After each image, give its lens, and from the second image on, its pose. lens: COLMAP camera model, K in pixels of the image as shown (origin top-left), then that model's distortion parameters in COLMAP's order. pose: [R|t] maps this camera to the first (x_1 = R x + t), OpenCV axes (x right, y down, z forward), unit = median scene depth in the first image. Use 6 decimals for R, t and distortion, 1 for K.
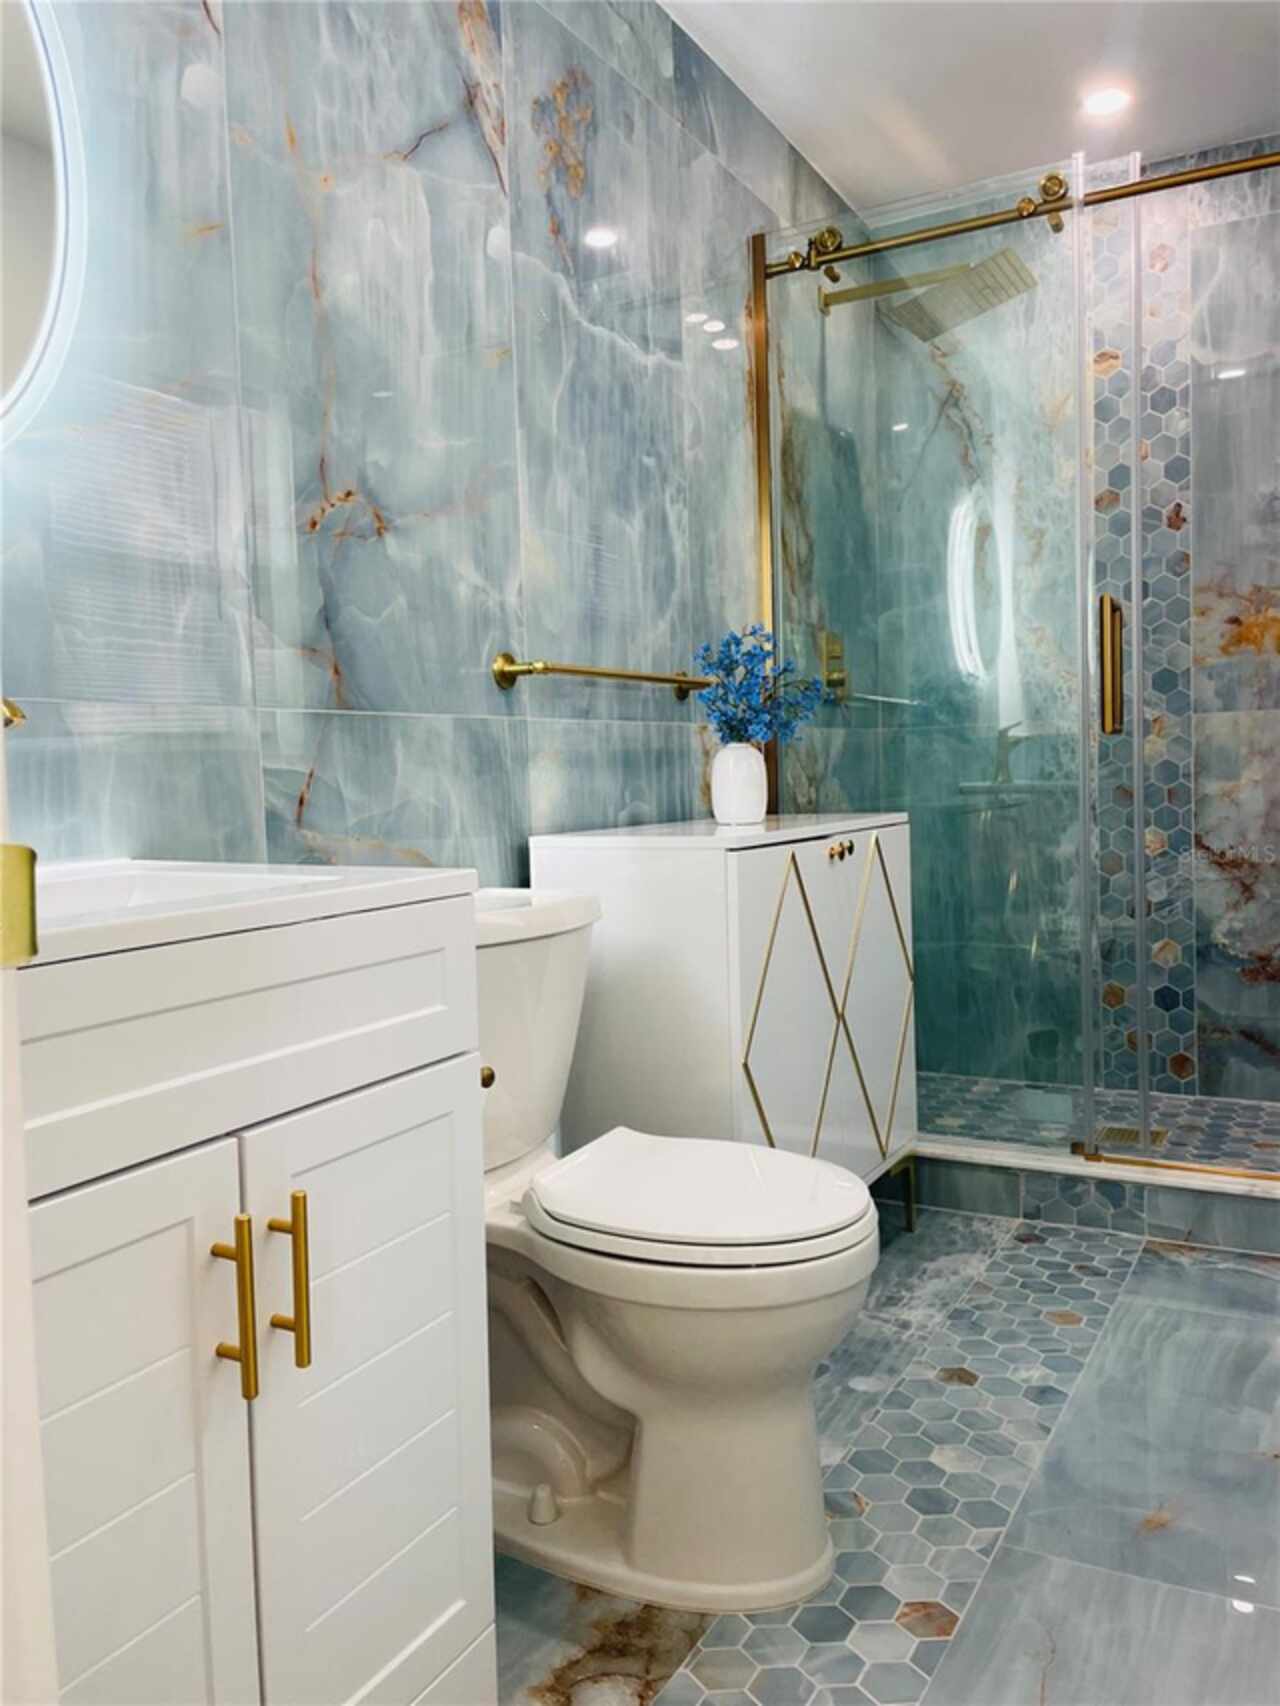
lens RADIAL K [[1300.0, 0, 644.5], [0, 1300.0, 854.4], [0, 0, 1]] dist [0.062734, -0.085016]
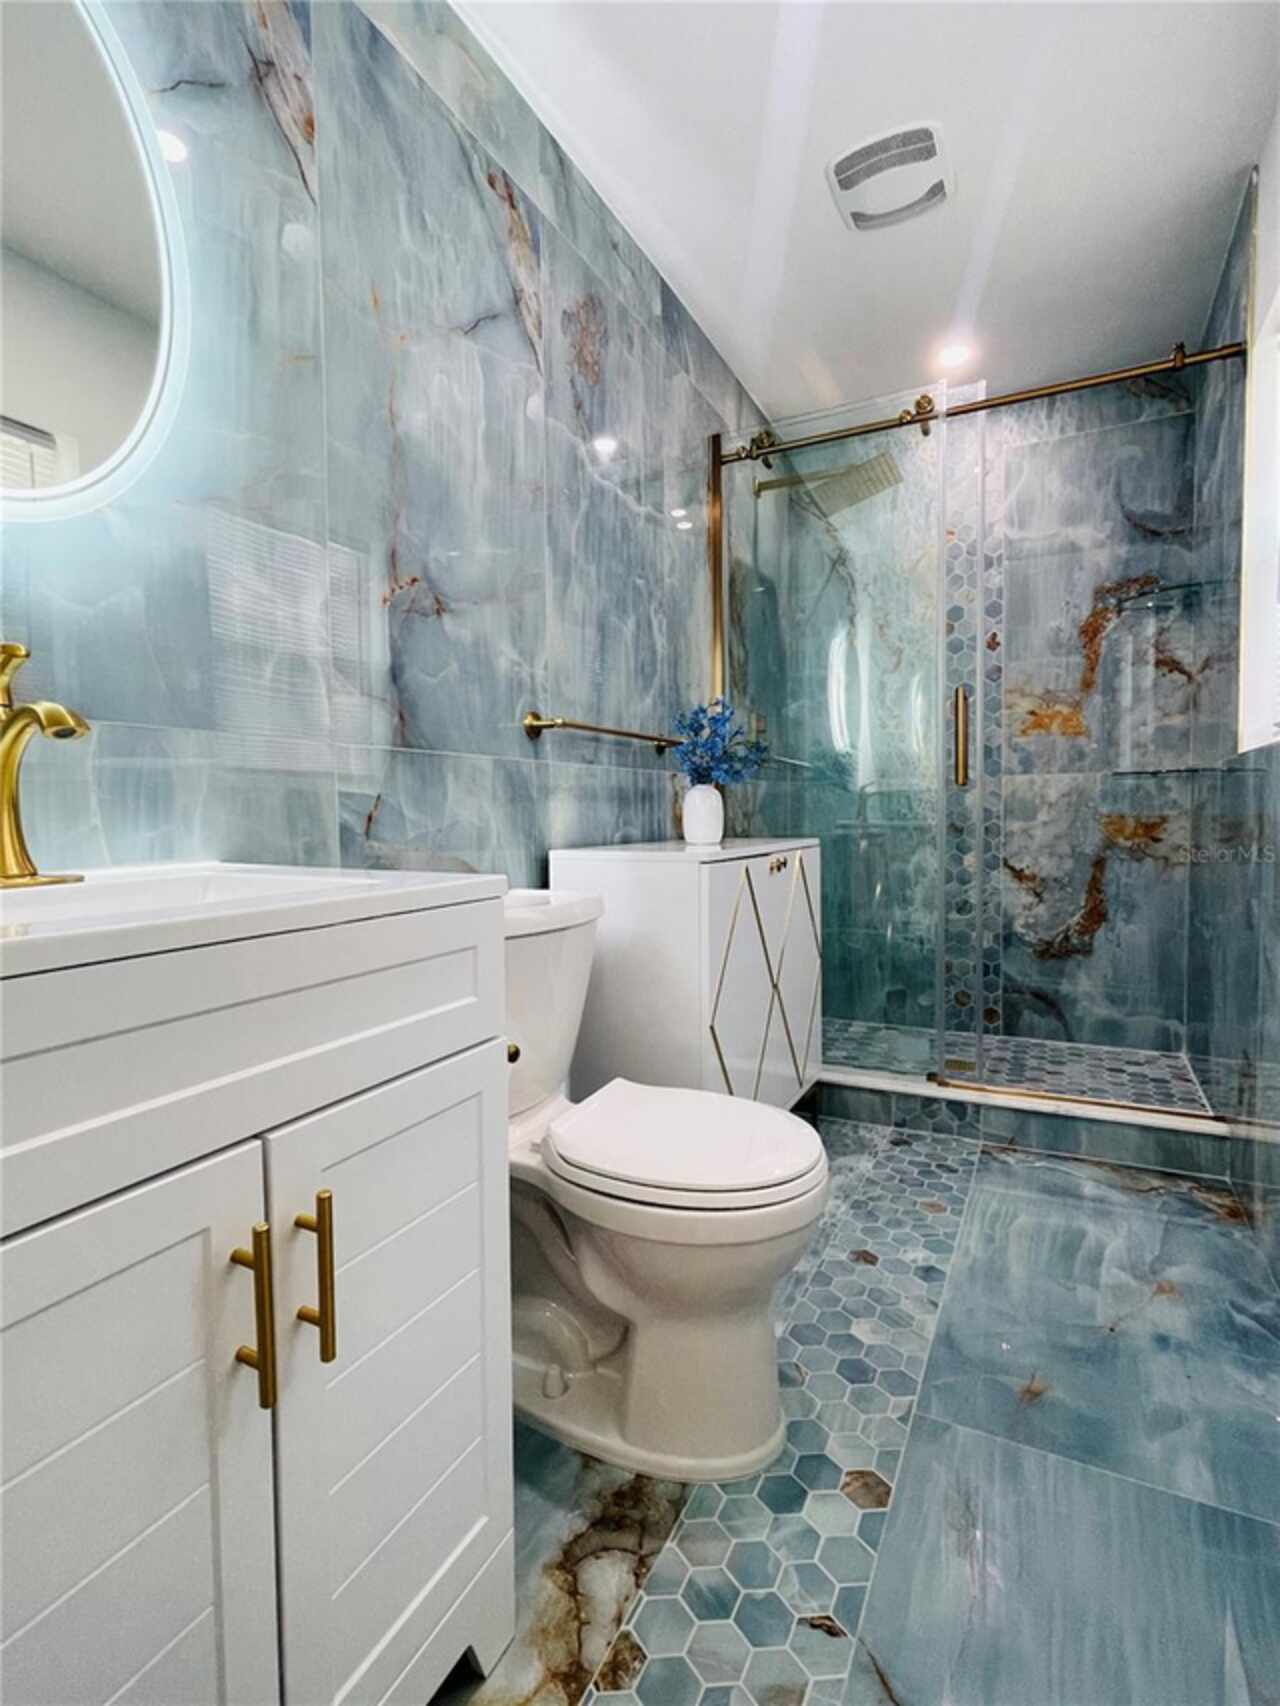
lens RADIAL K [[811.8, 0, 638.9], [0, 811.8, 854.2], [0, 0, 1]] dist [-0.008724, -0.000254]
pose [[0.999506, 0.016065, 0.027030, -0.020017], [-0.015675, 0.999771, -0.014581, 0.000717], [-0.027258, 0.014150, 0.999528, 0.175017]]
